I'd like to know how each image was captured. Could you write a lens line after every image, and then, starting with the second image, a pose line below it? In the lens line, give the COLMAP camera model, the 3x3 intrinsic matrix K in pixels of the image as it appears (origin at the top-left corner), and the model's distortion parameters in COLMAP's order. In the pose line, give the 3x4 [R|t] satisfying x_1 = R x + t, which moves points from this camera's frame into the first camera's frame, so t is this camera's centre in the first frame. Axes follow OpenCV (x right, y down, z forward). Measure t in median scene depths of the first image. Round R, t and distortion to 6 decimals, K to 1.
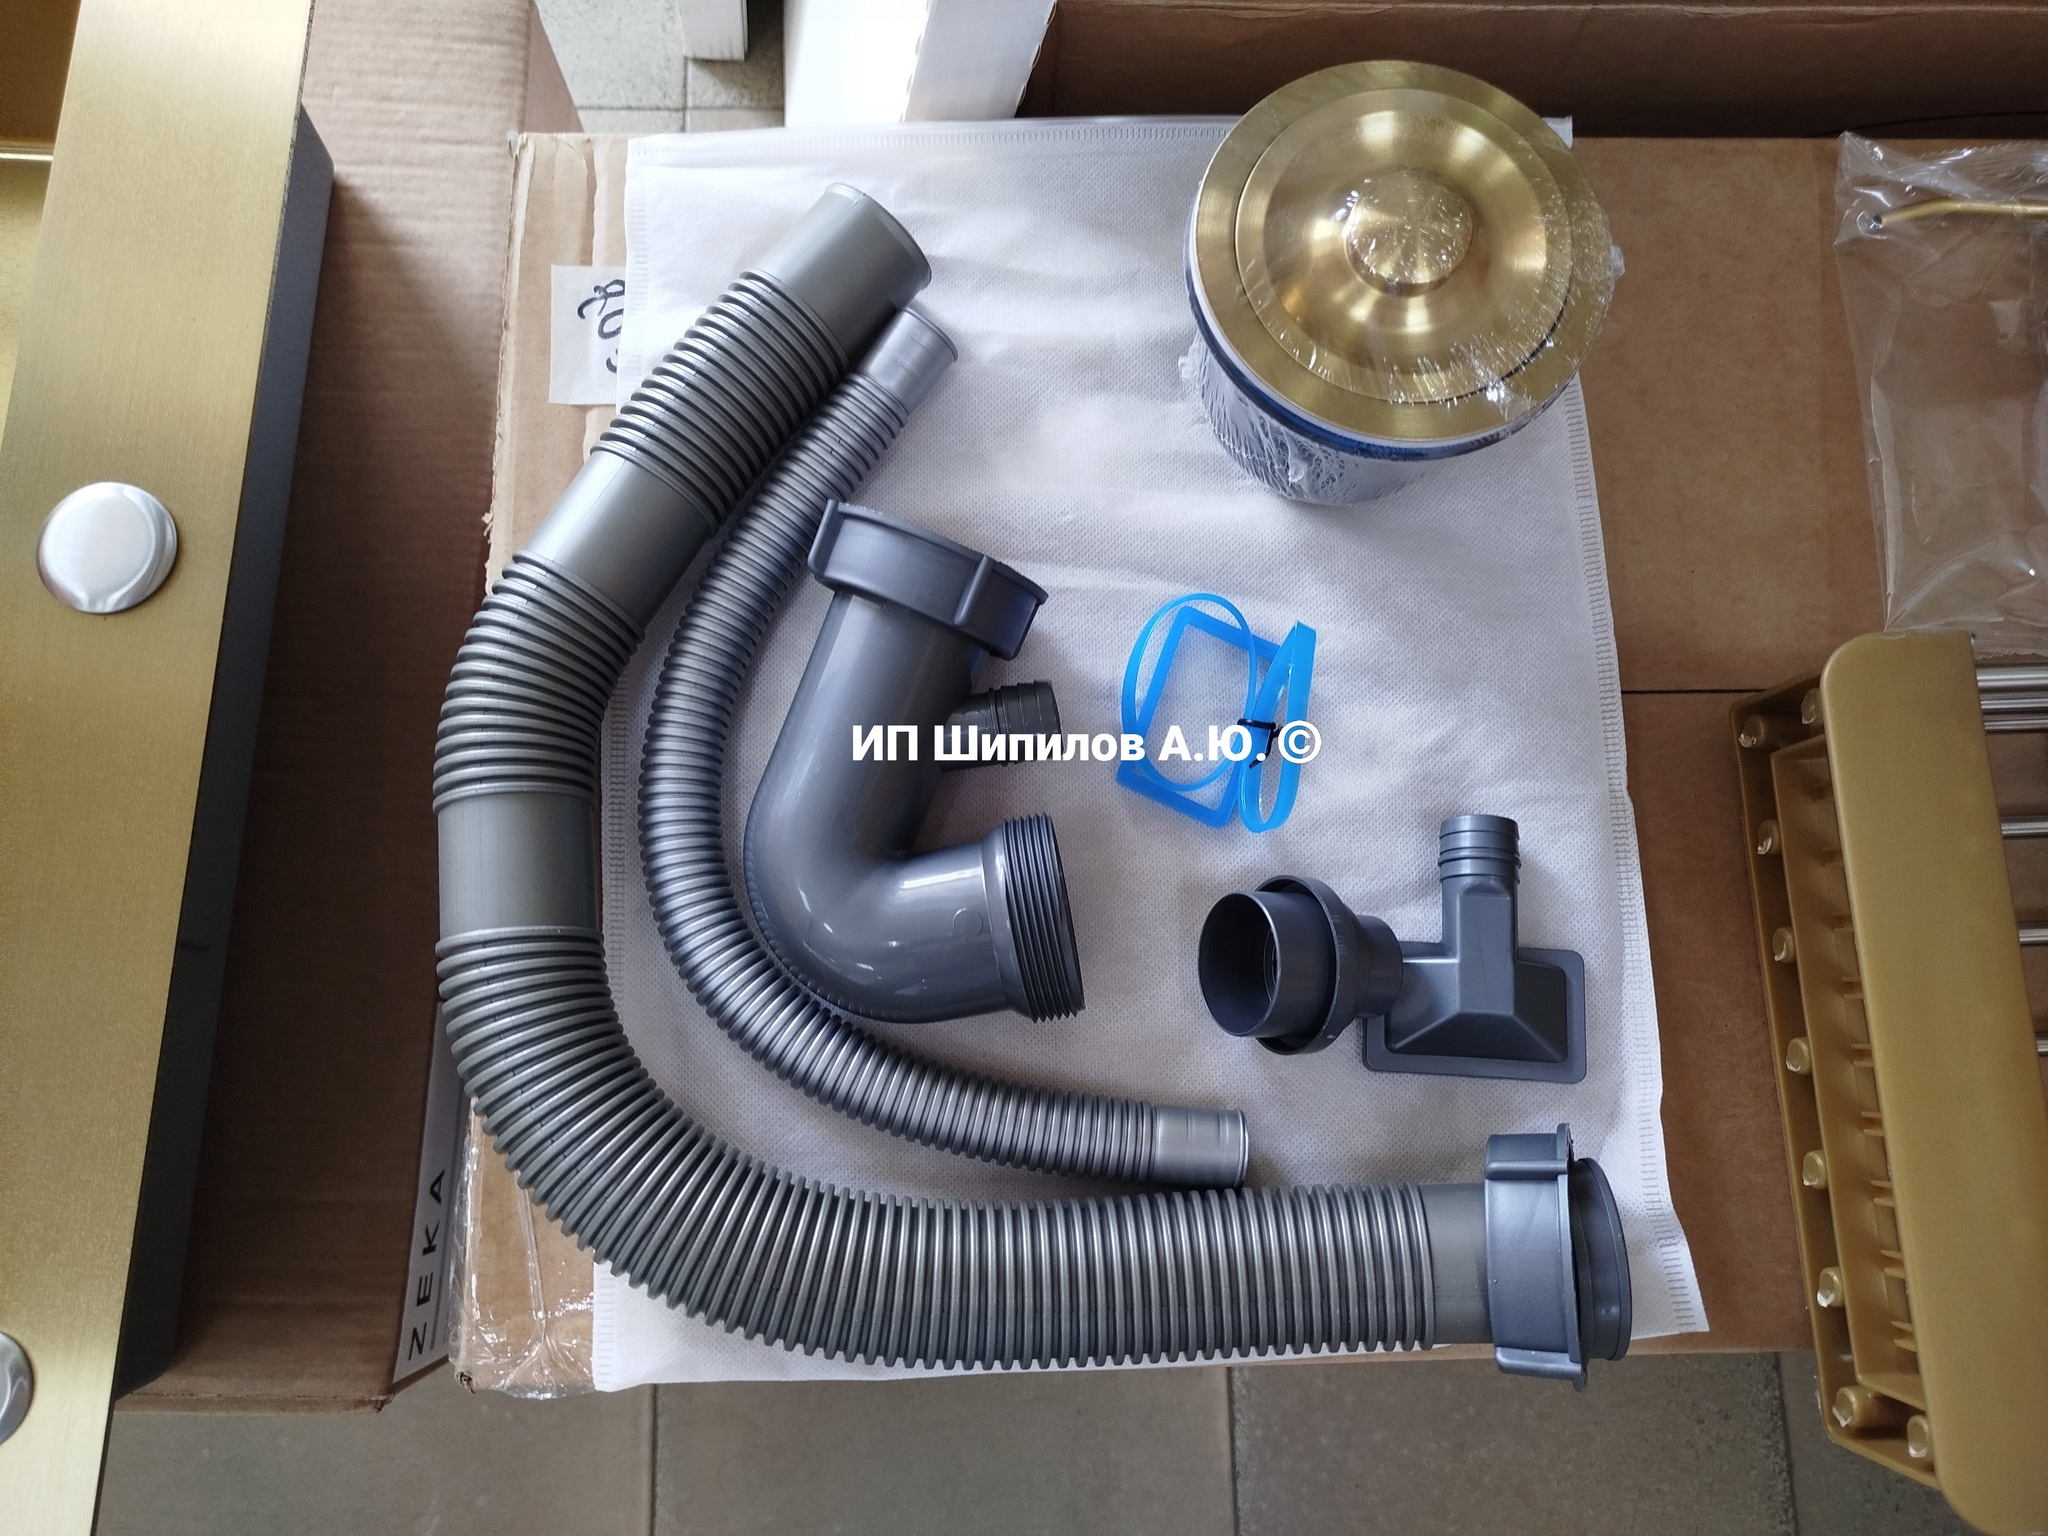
lens RADIAL K [[1435.9, 0, 1020.0], [0, 1435.9, 763.1], [0, 0, 1]] dist [0.007525, -0.001353]
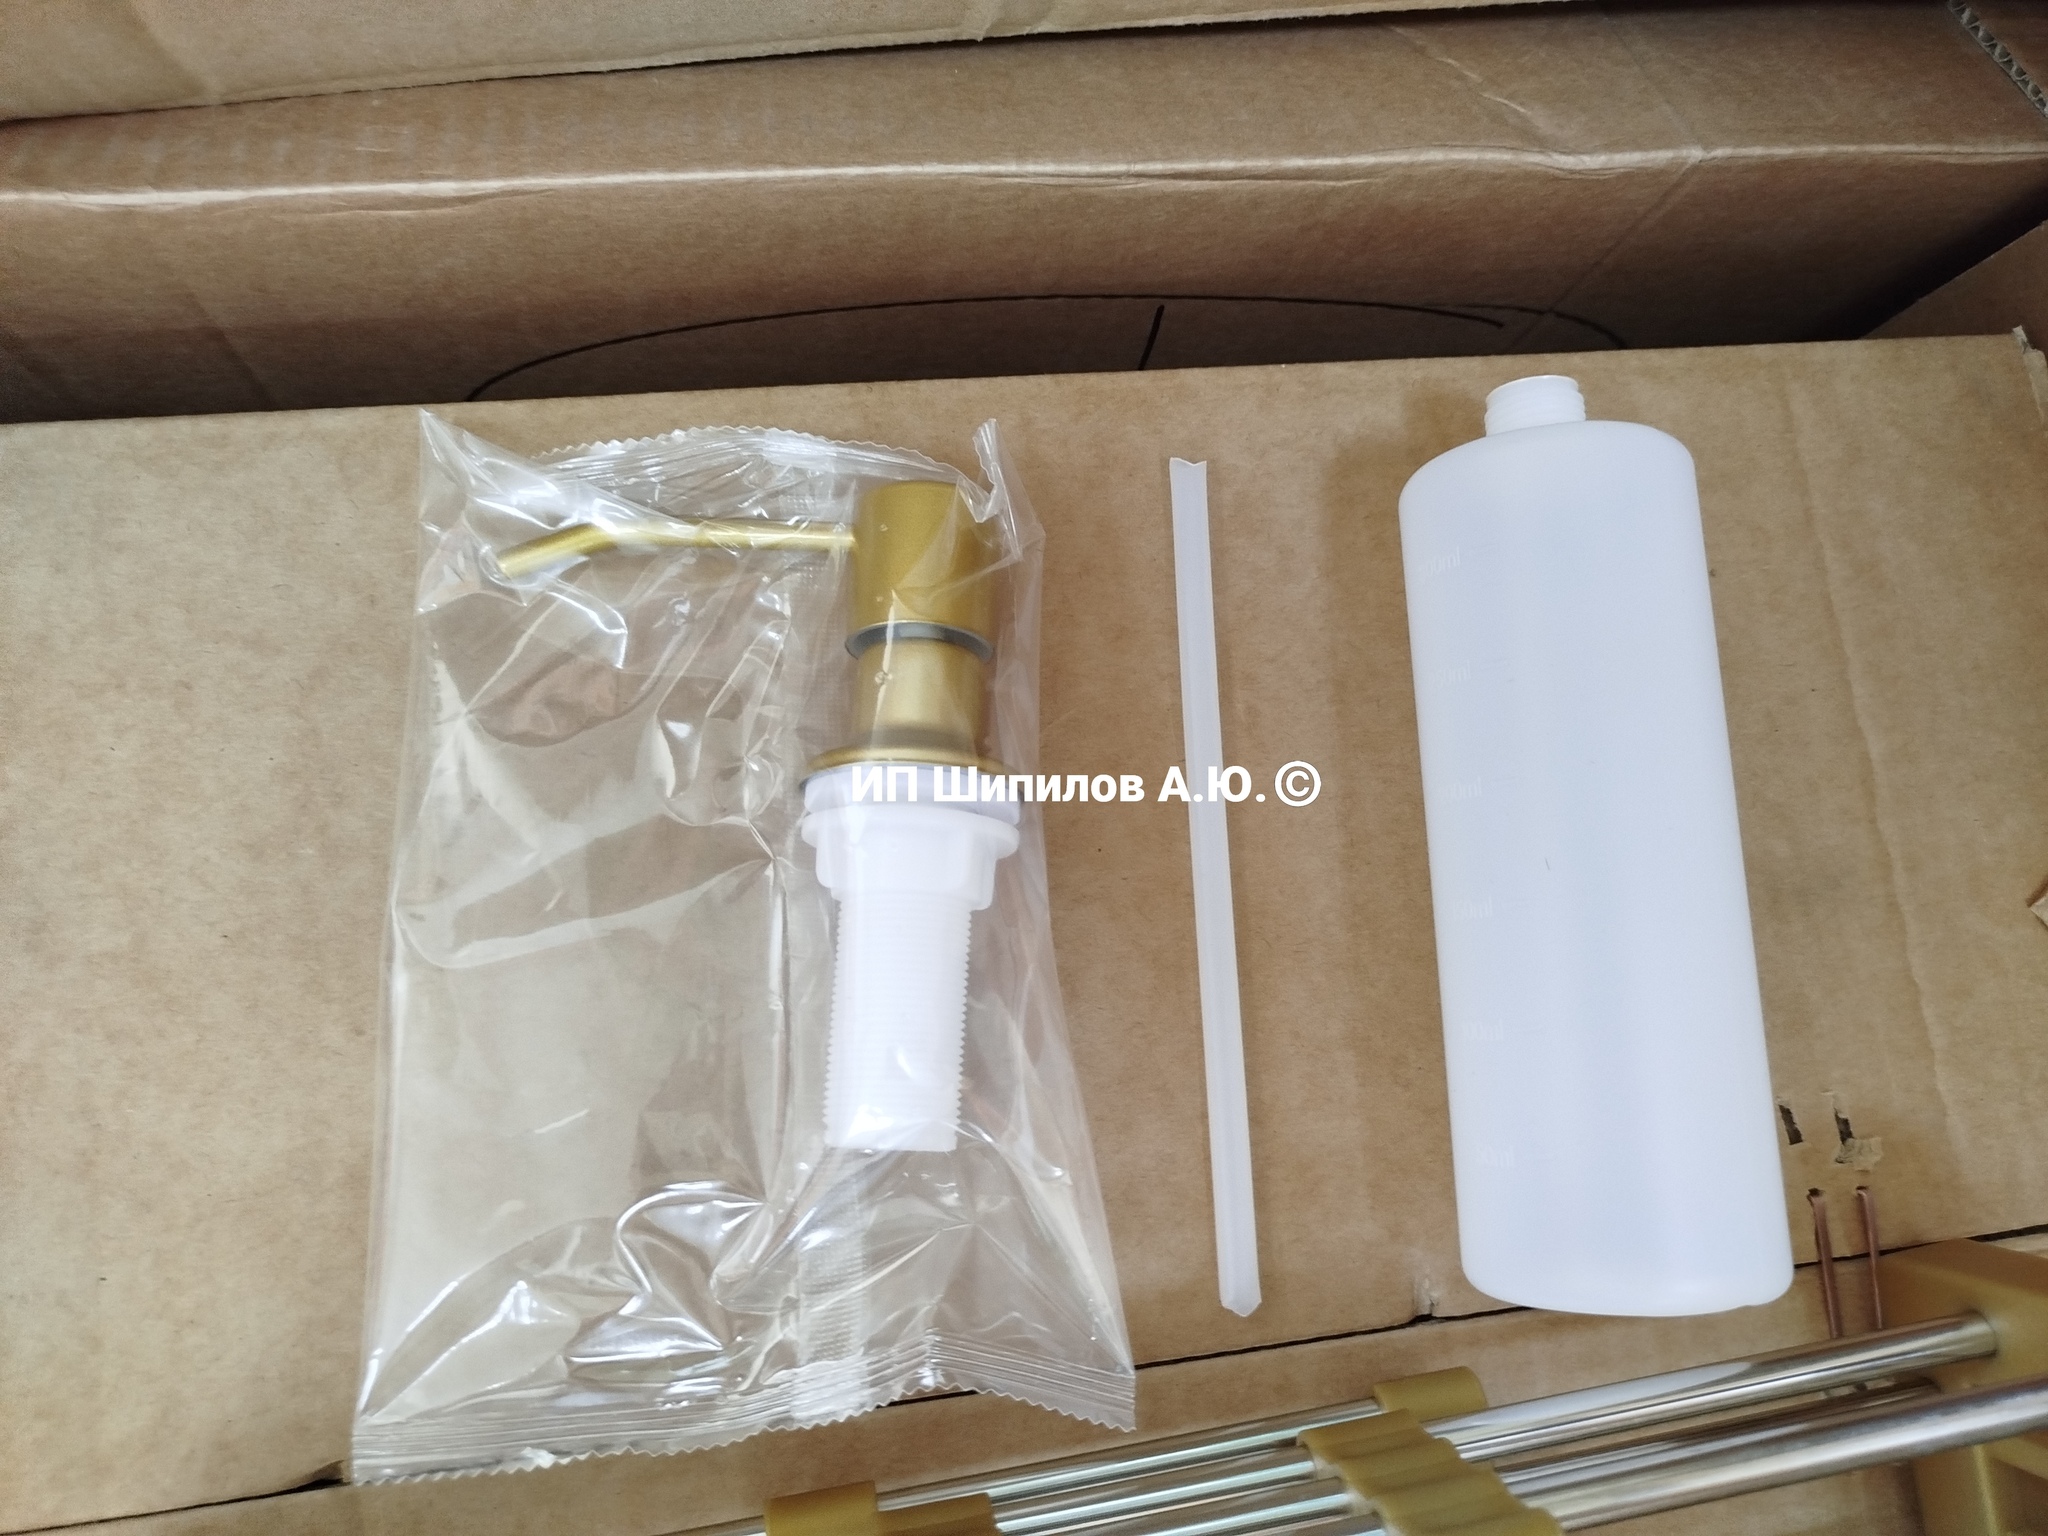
lens RADIAL K [[1435.9, 0, 1020.0], [0, 1435.9, 763.1], [0, 0, 1]] dist [0.007525, -0.001353]
pose [[0.989156, -0.081099, 0.122449, 0.722348], [0.075289, 0.995838, 0.051357, -0.312735], [-0.126105, -0.041581, 0.991145, 0.411776]]
